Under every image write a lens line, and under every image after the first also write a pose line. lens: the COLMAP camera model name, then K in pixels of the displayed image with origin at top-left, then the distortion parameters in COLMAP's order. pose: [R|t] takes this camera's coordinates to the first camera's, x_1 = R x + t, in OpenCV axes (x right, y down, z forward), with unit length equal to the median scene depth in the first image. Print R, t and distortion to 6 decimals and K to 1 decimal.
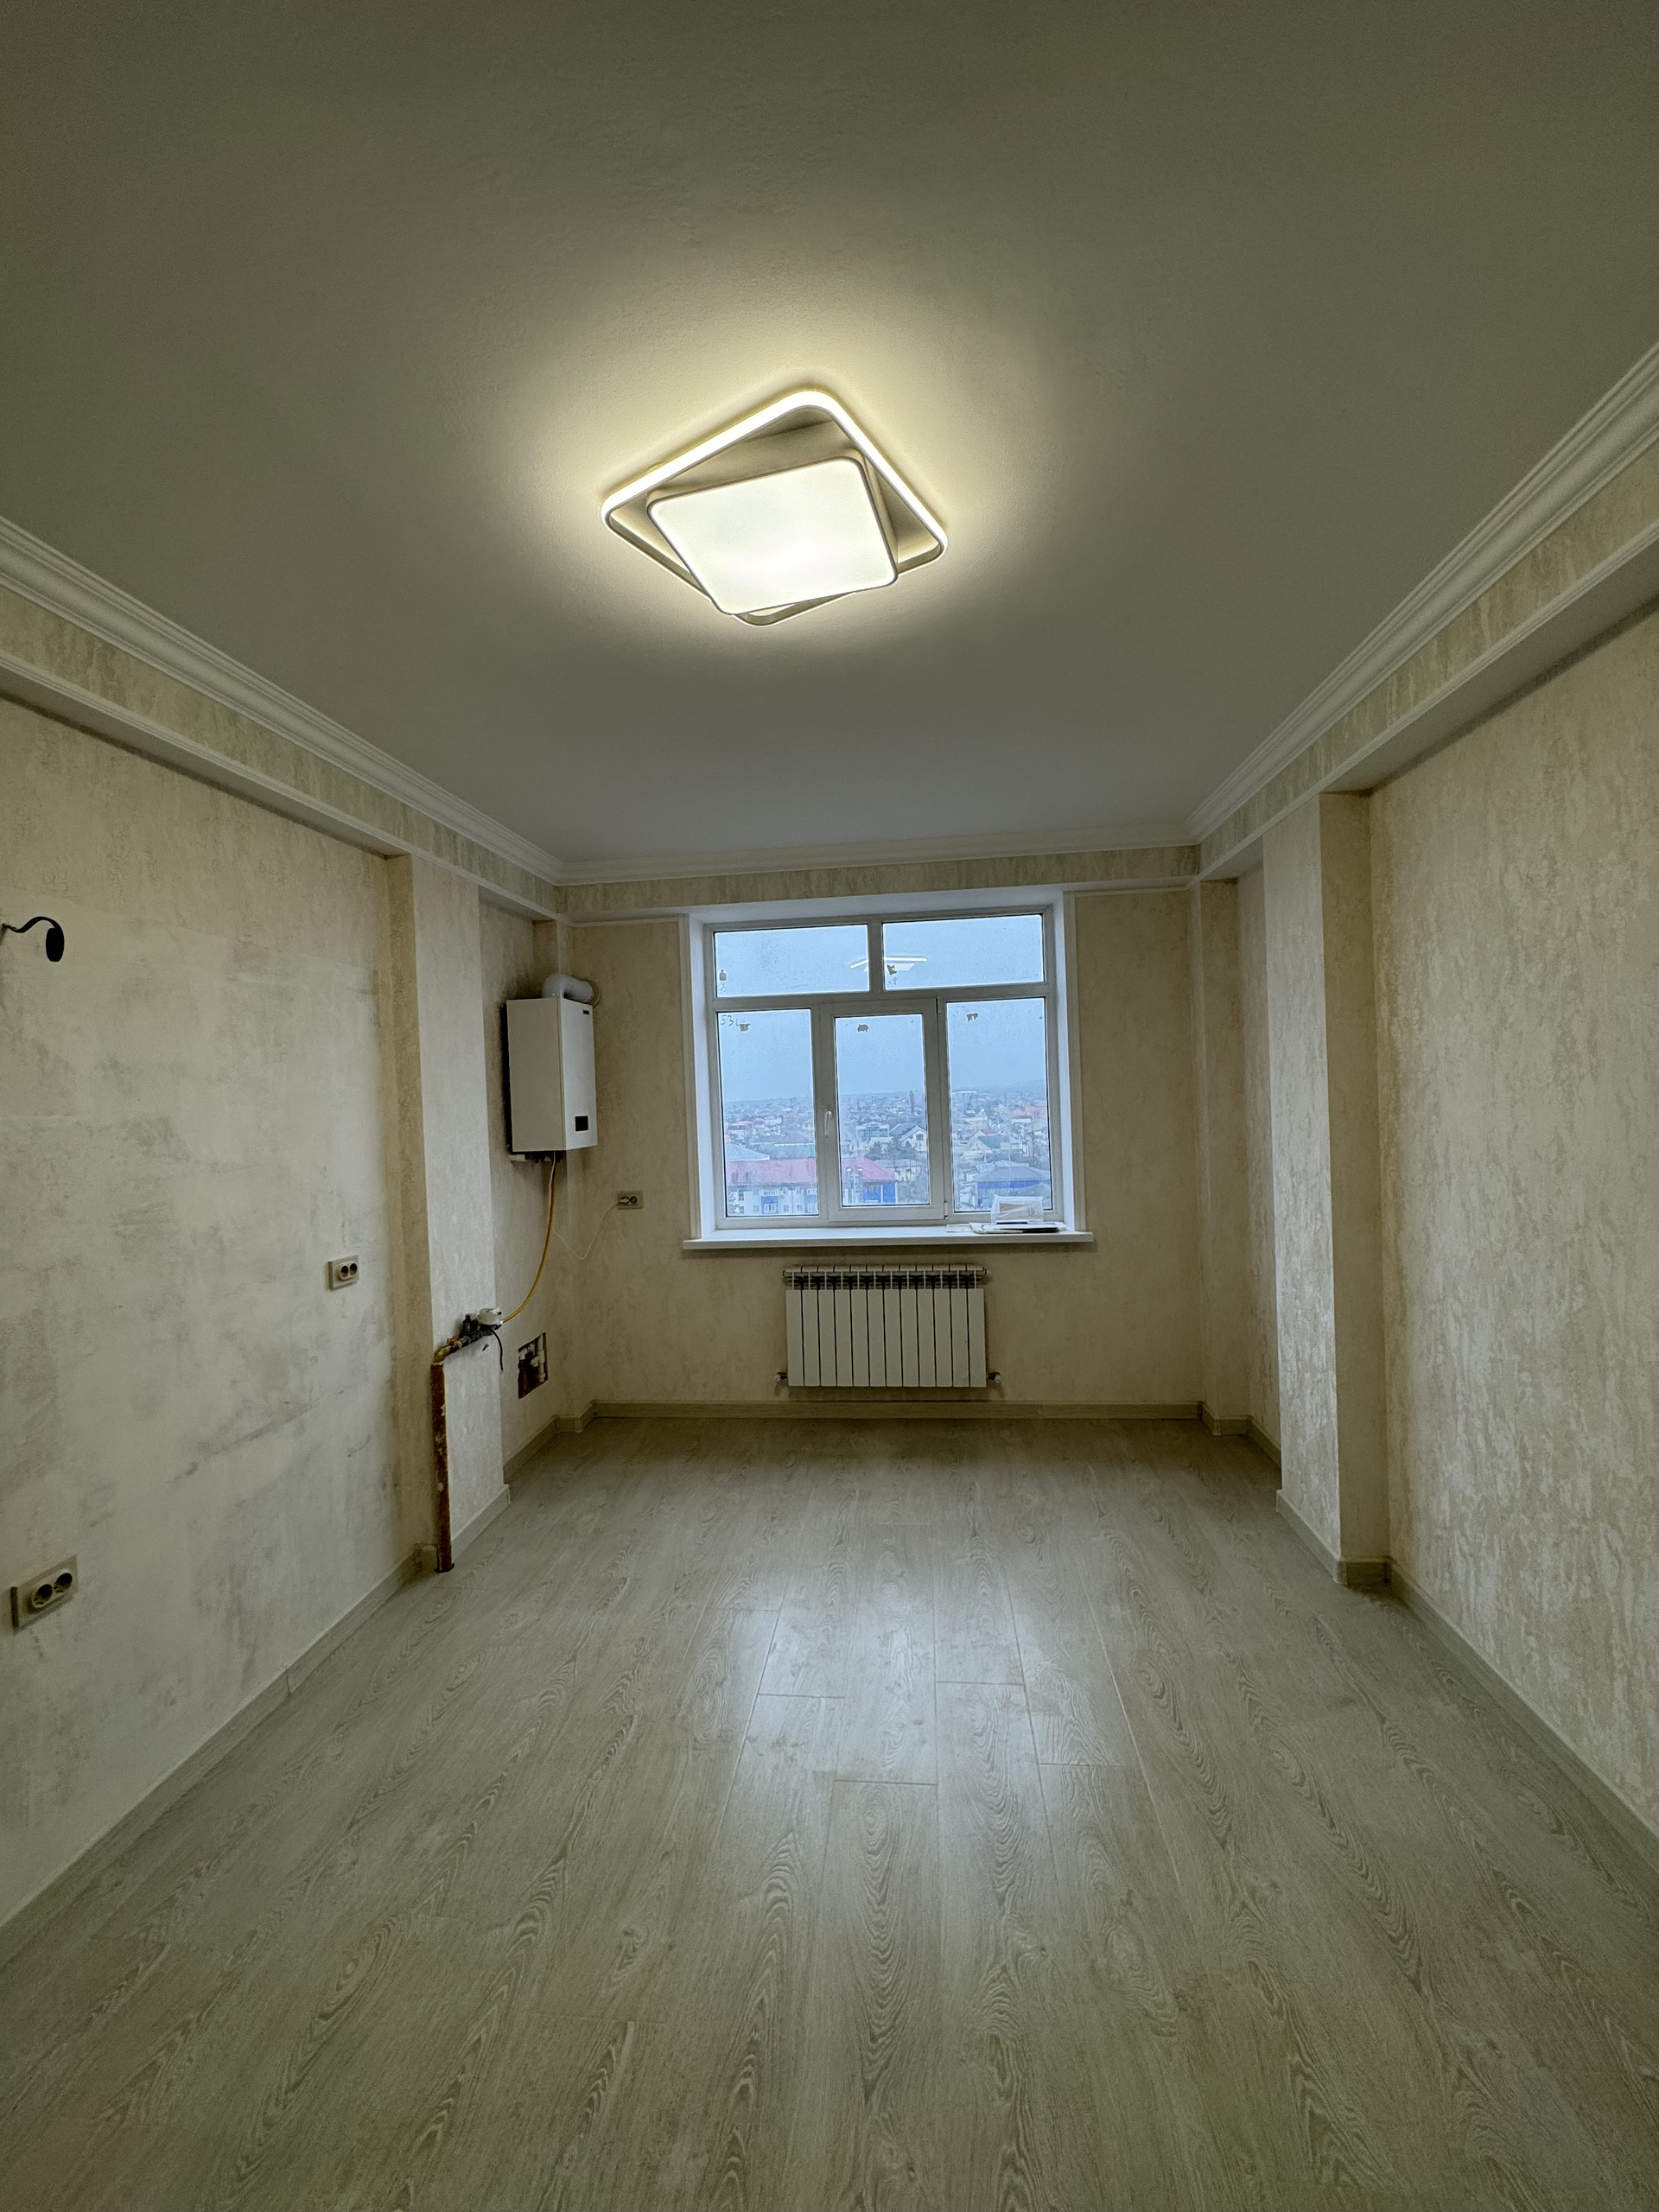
lens RADIAL K [[883.4, 0, 829.5], [0, 883.4, 1106.0], [0, 0, 1]] dist [0.001070, 0.000086]
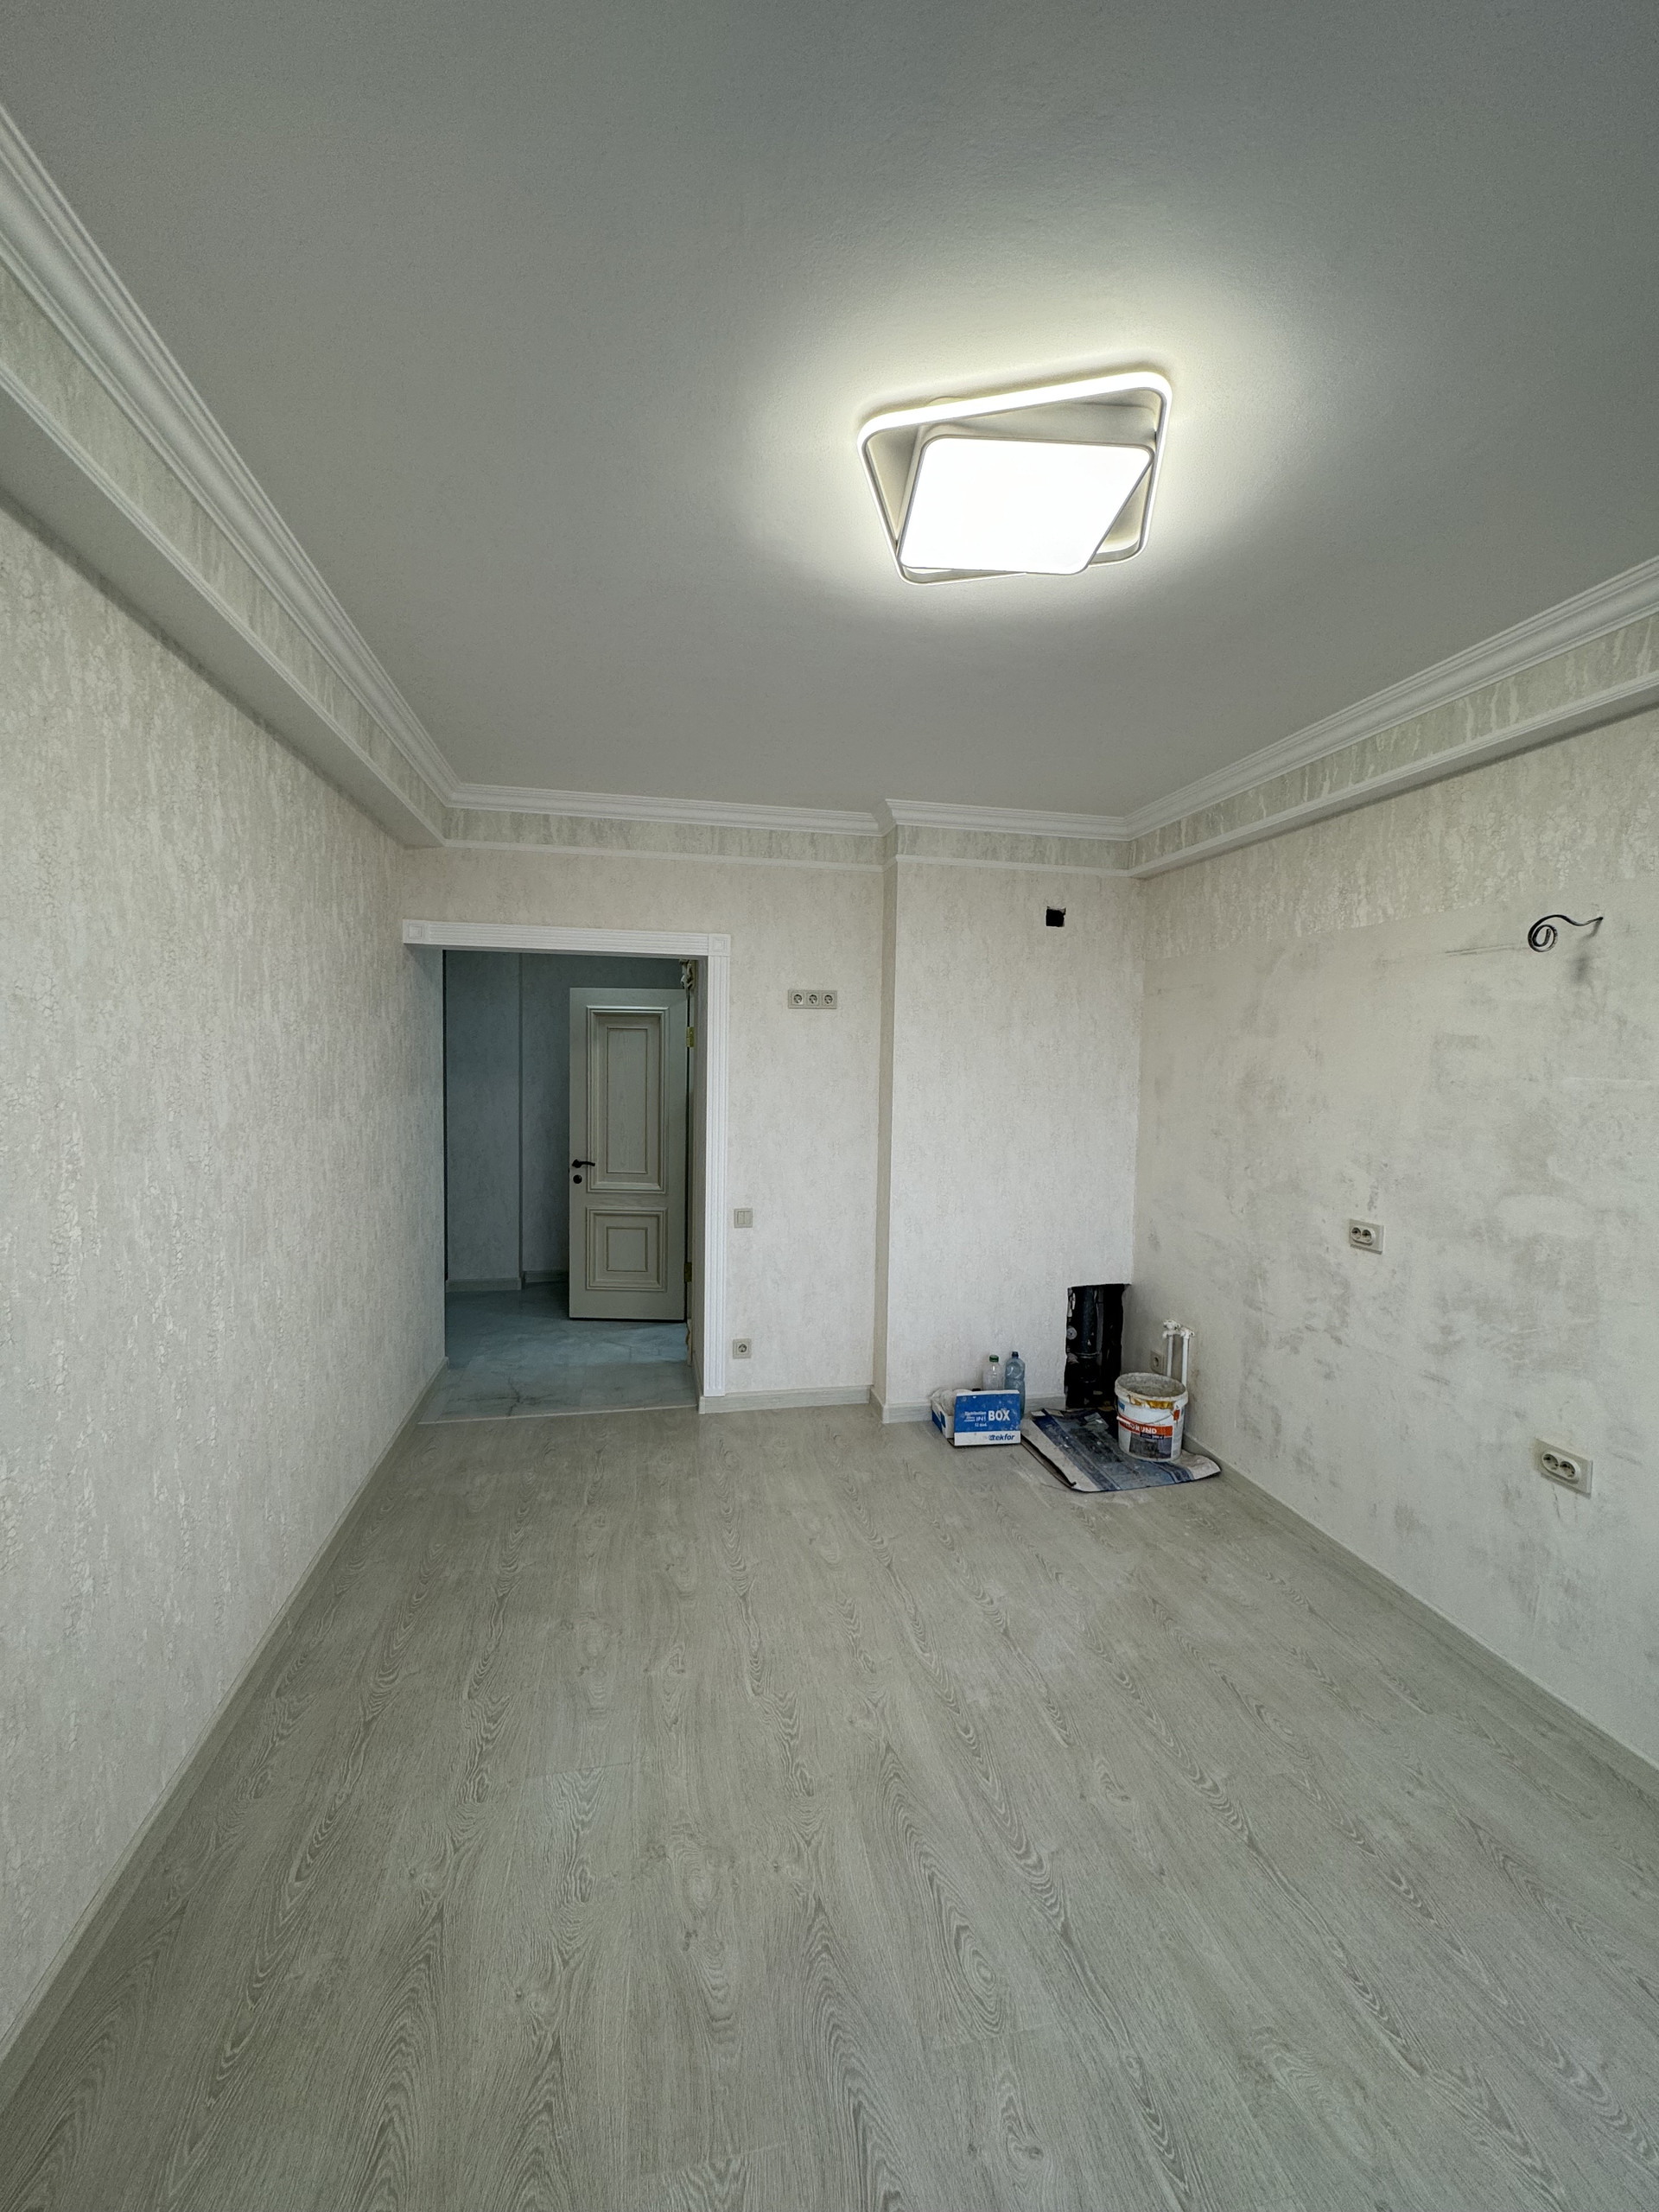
lens RADIAL K [[883.4, 0, 829.5], [0, 883.4, 1106.0], [0, 0, 1]] dist [0.001070, 0.000086]
pose [[-0.952388, 0.035757, -0.302785, 0.434017], [0.014992, 0.997390, 0.070631, -0.050724], [0.304521, 0.062729, -0.950438, 1.825387]]
